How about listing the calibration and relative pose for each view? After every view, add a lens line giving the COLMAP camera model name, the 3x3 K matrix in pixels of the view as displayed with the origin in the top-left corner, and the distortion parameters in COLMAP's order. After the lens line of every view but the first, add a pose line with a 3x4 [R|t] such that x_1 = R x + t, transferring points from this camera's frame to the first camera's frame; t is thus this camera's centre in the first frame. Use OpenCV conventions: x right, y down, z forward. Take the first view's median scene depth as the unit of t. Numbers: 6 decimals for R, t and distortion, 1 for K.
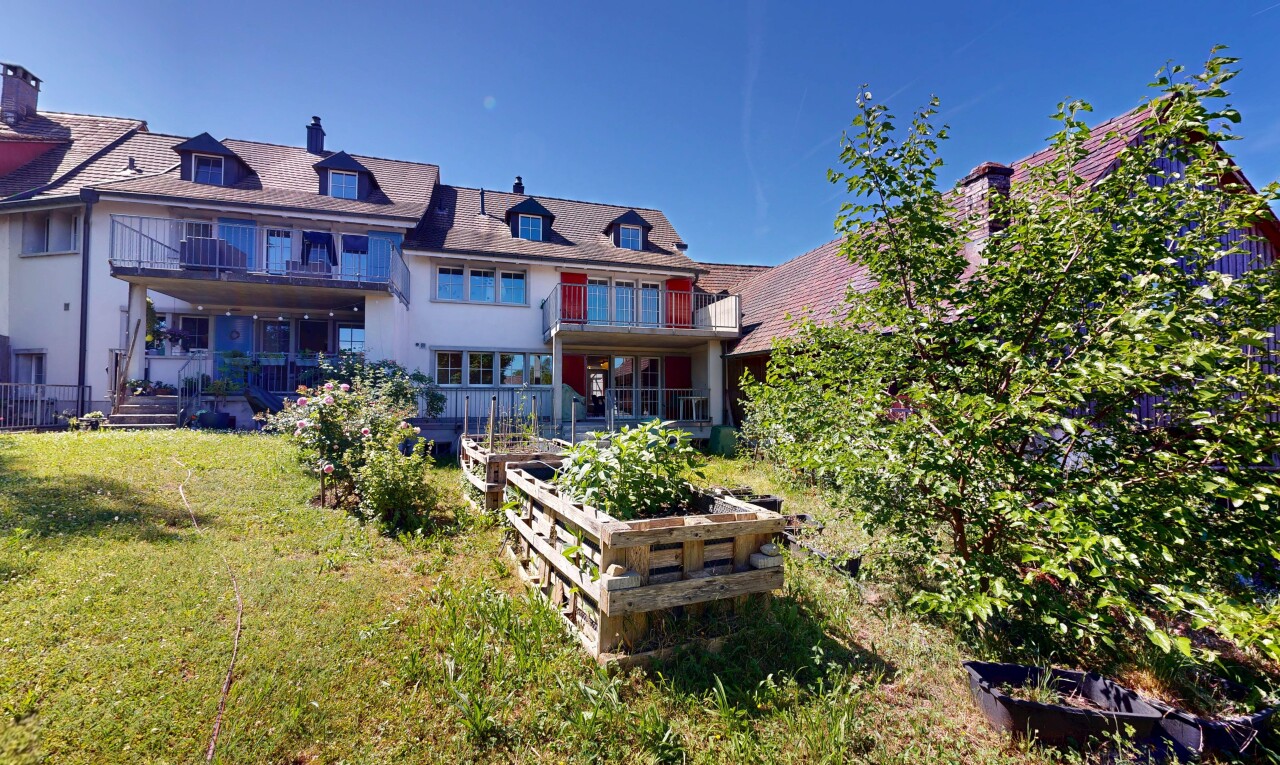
lens RADIAL K [[506.8, 0, 636.1], [0, 506.8, 381.1], [0, 0, 1]] dist [0.000357, 0.000116]
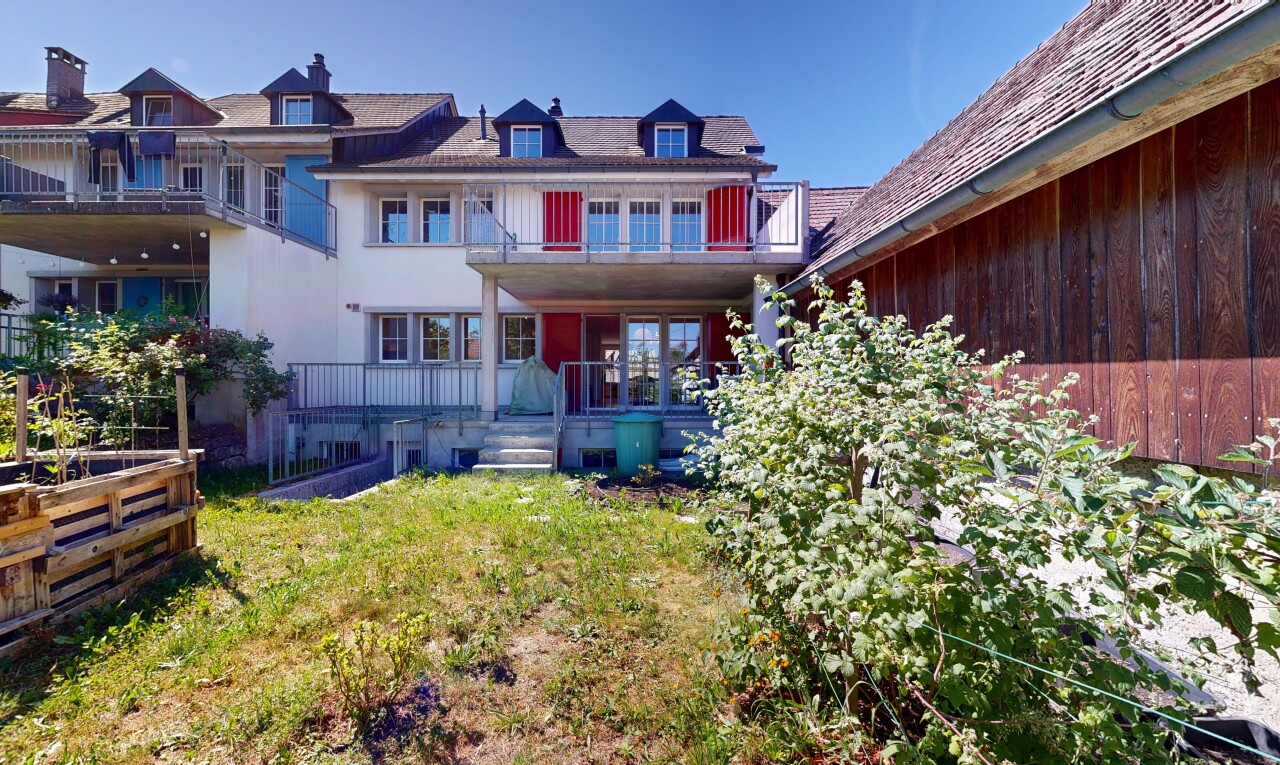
lens RADIAL K [[506.8, 0, 643.5], [0, 506.8, 383.3], [0, 0, 1]] dist [0.000357, 0.000116]
pose [[0.959124, -0.003780, -0.282960, 0.156777], [0.013428, 0.999392, 0.032166, 0.018332], [0.282666, -0.034651, 0.958592, 0.353343]]
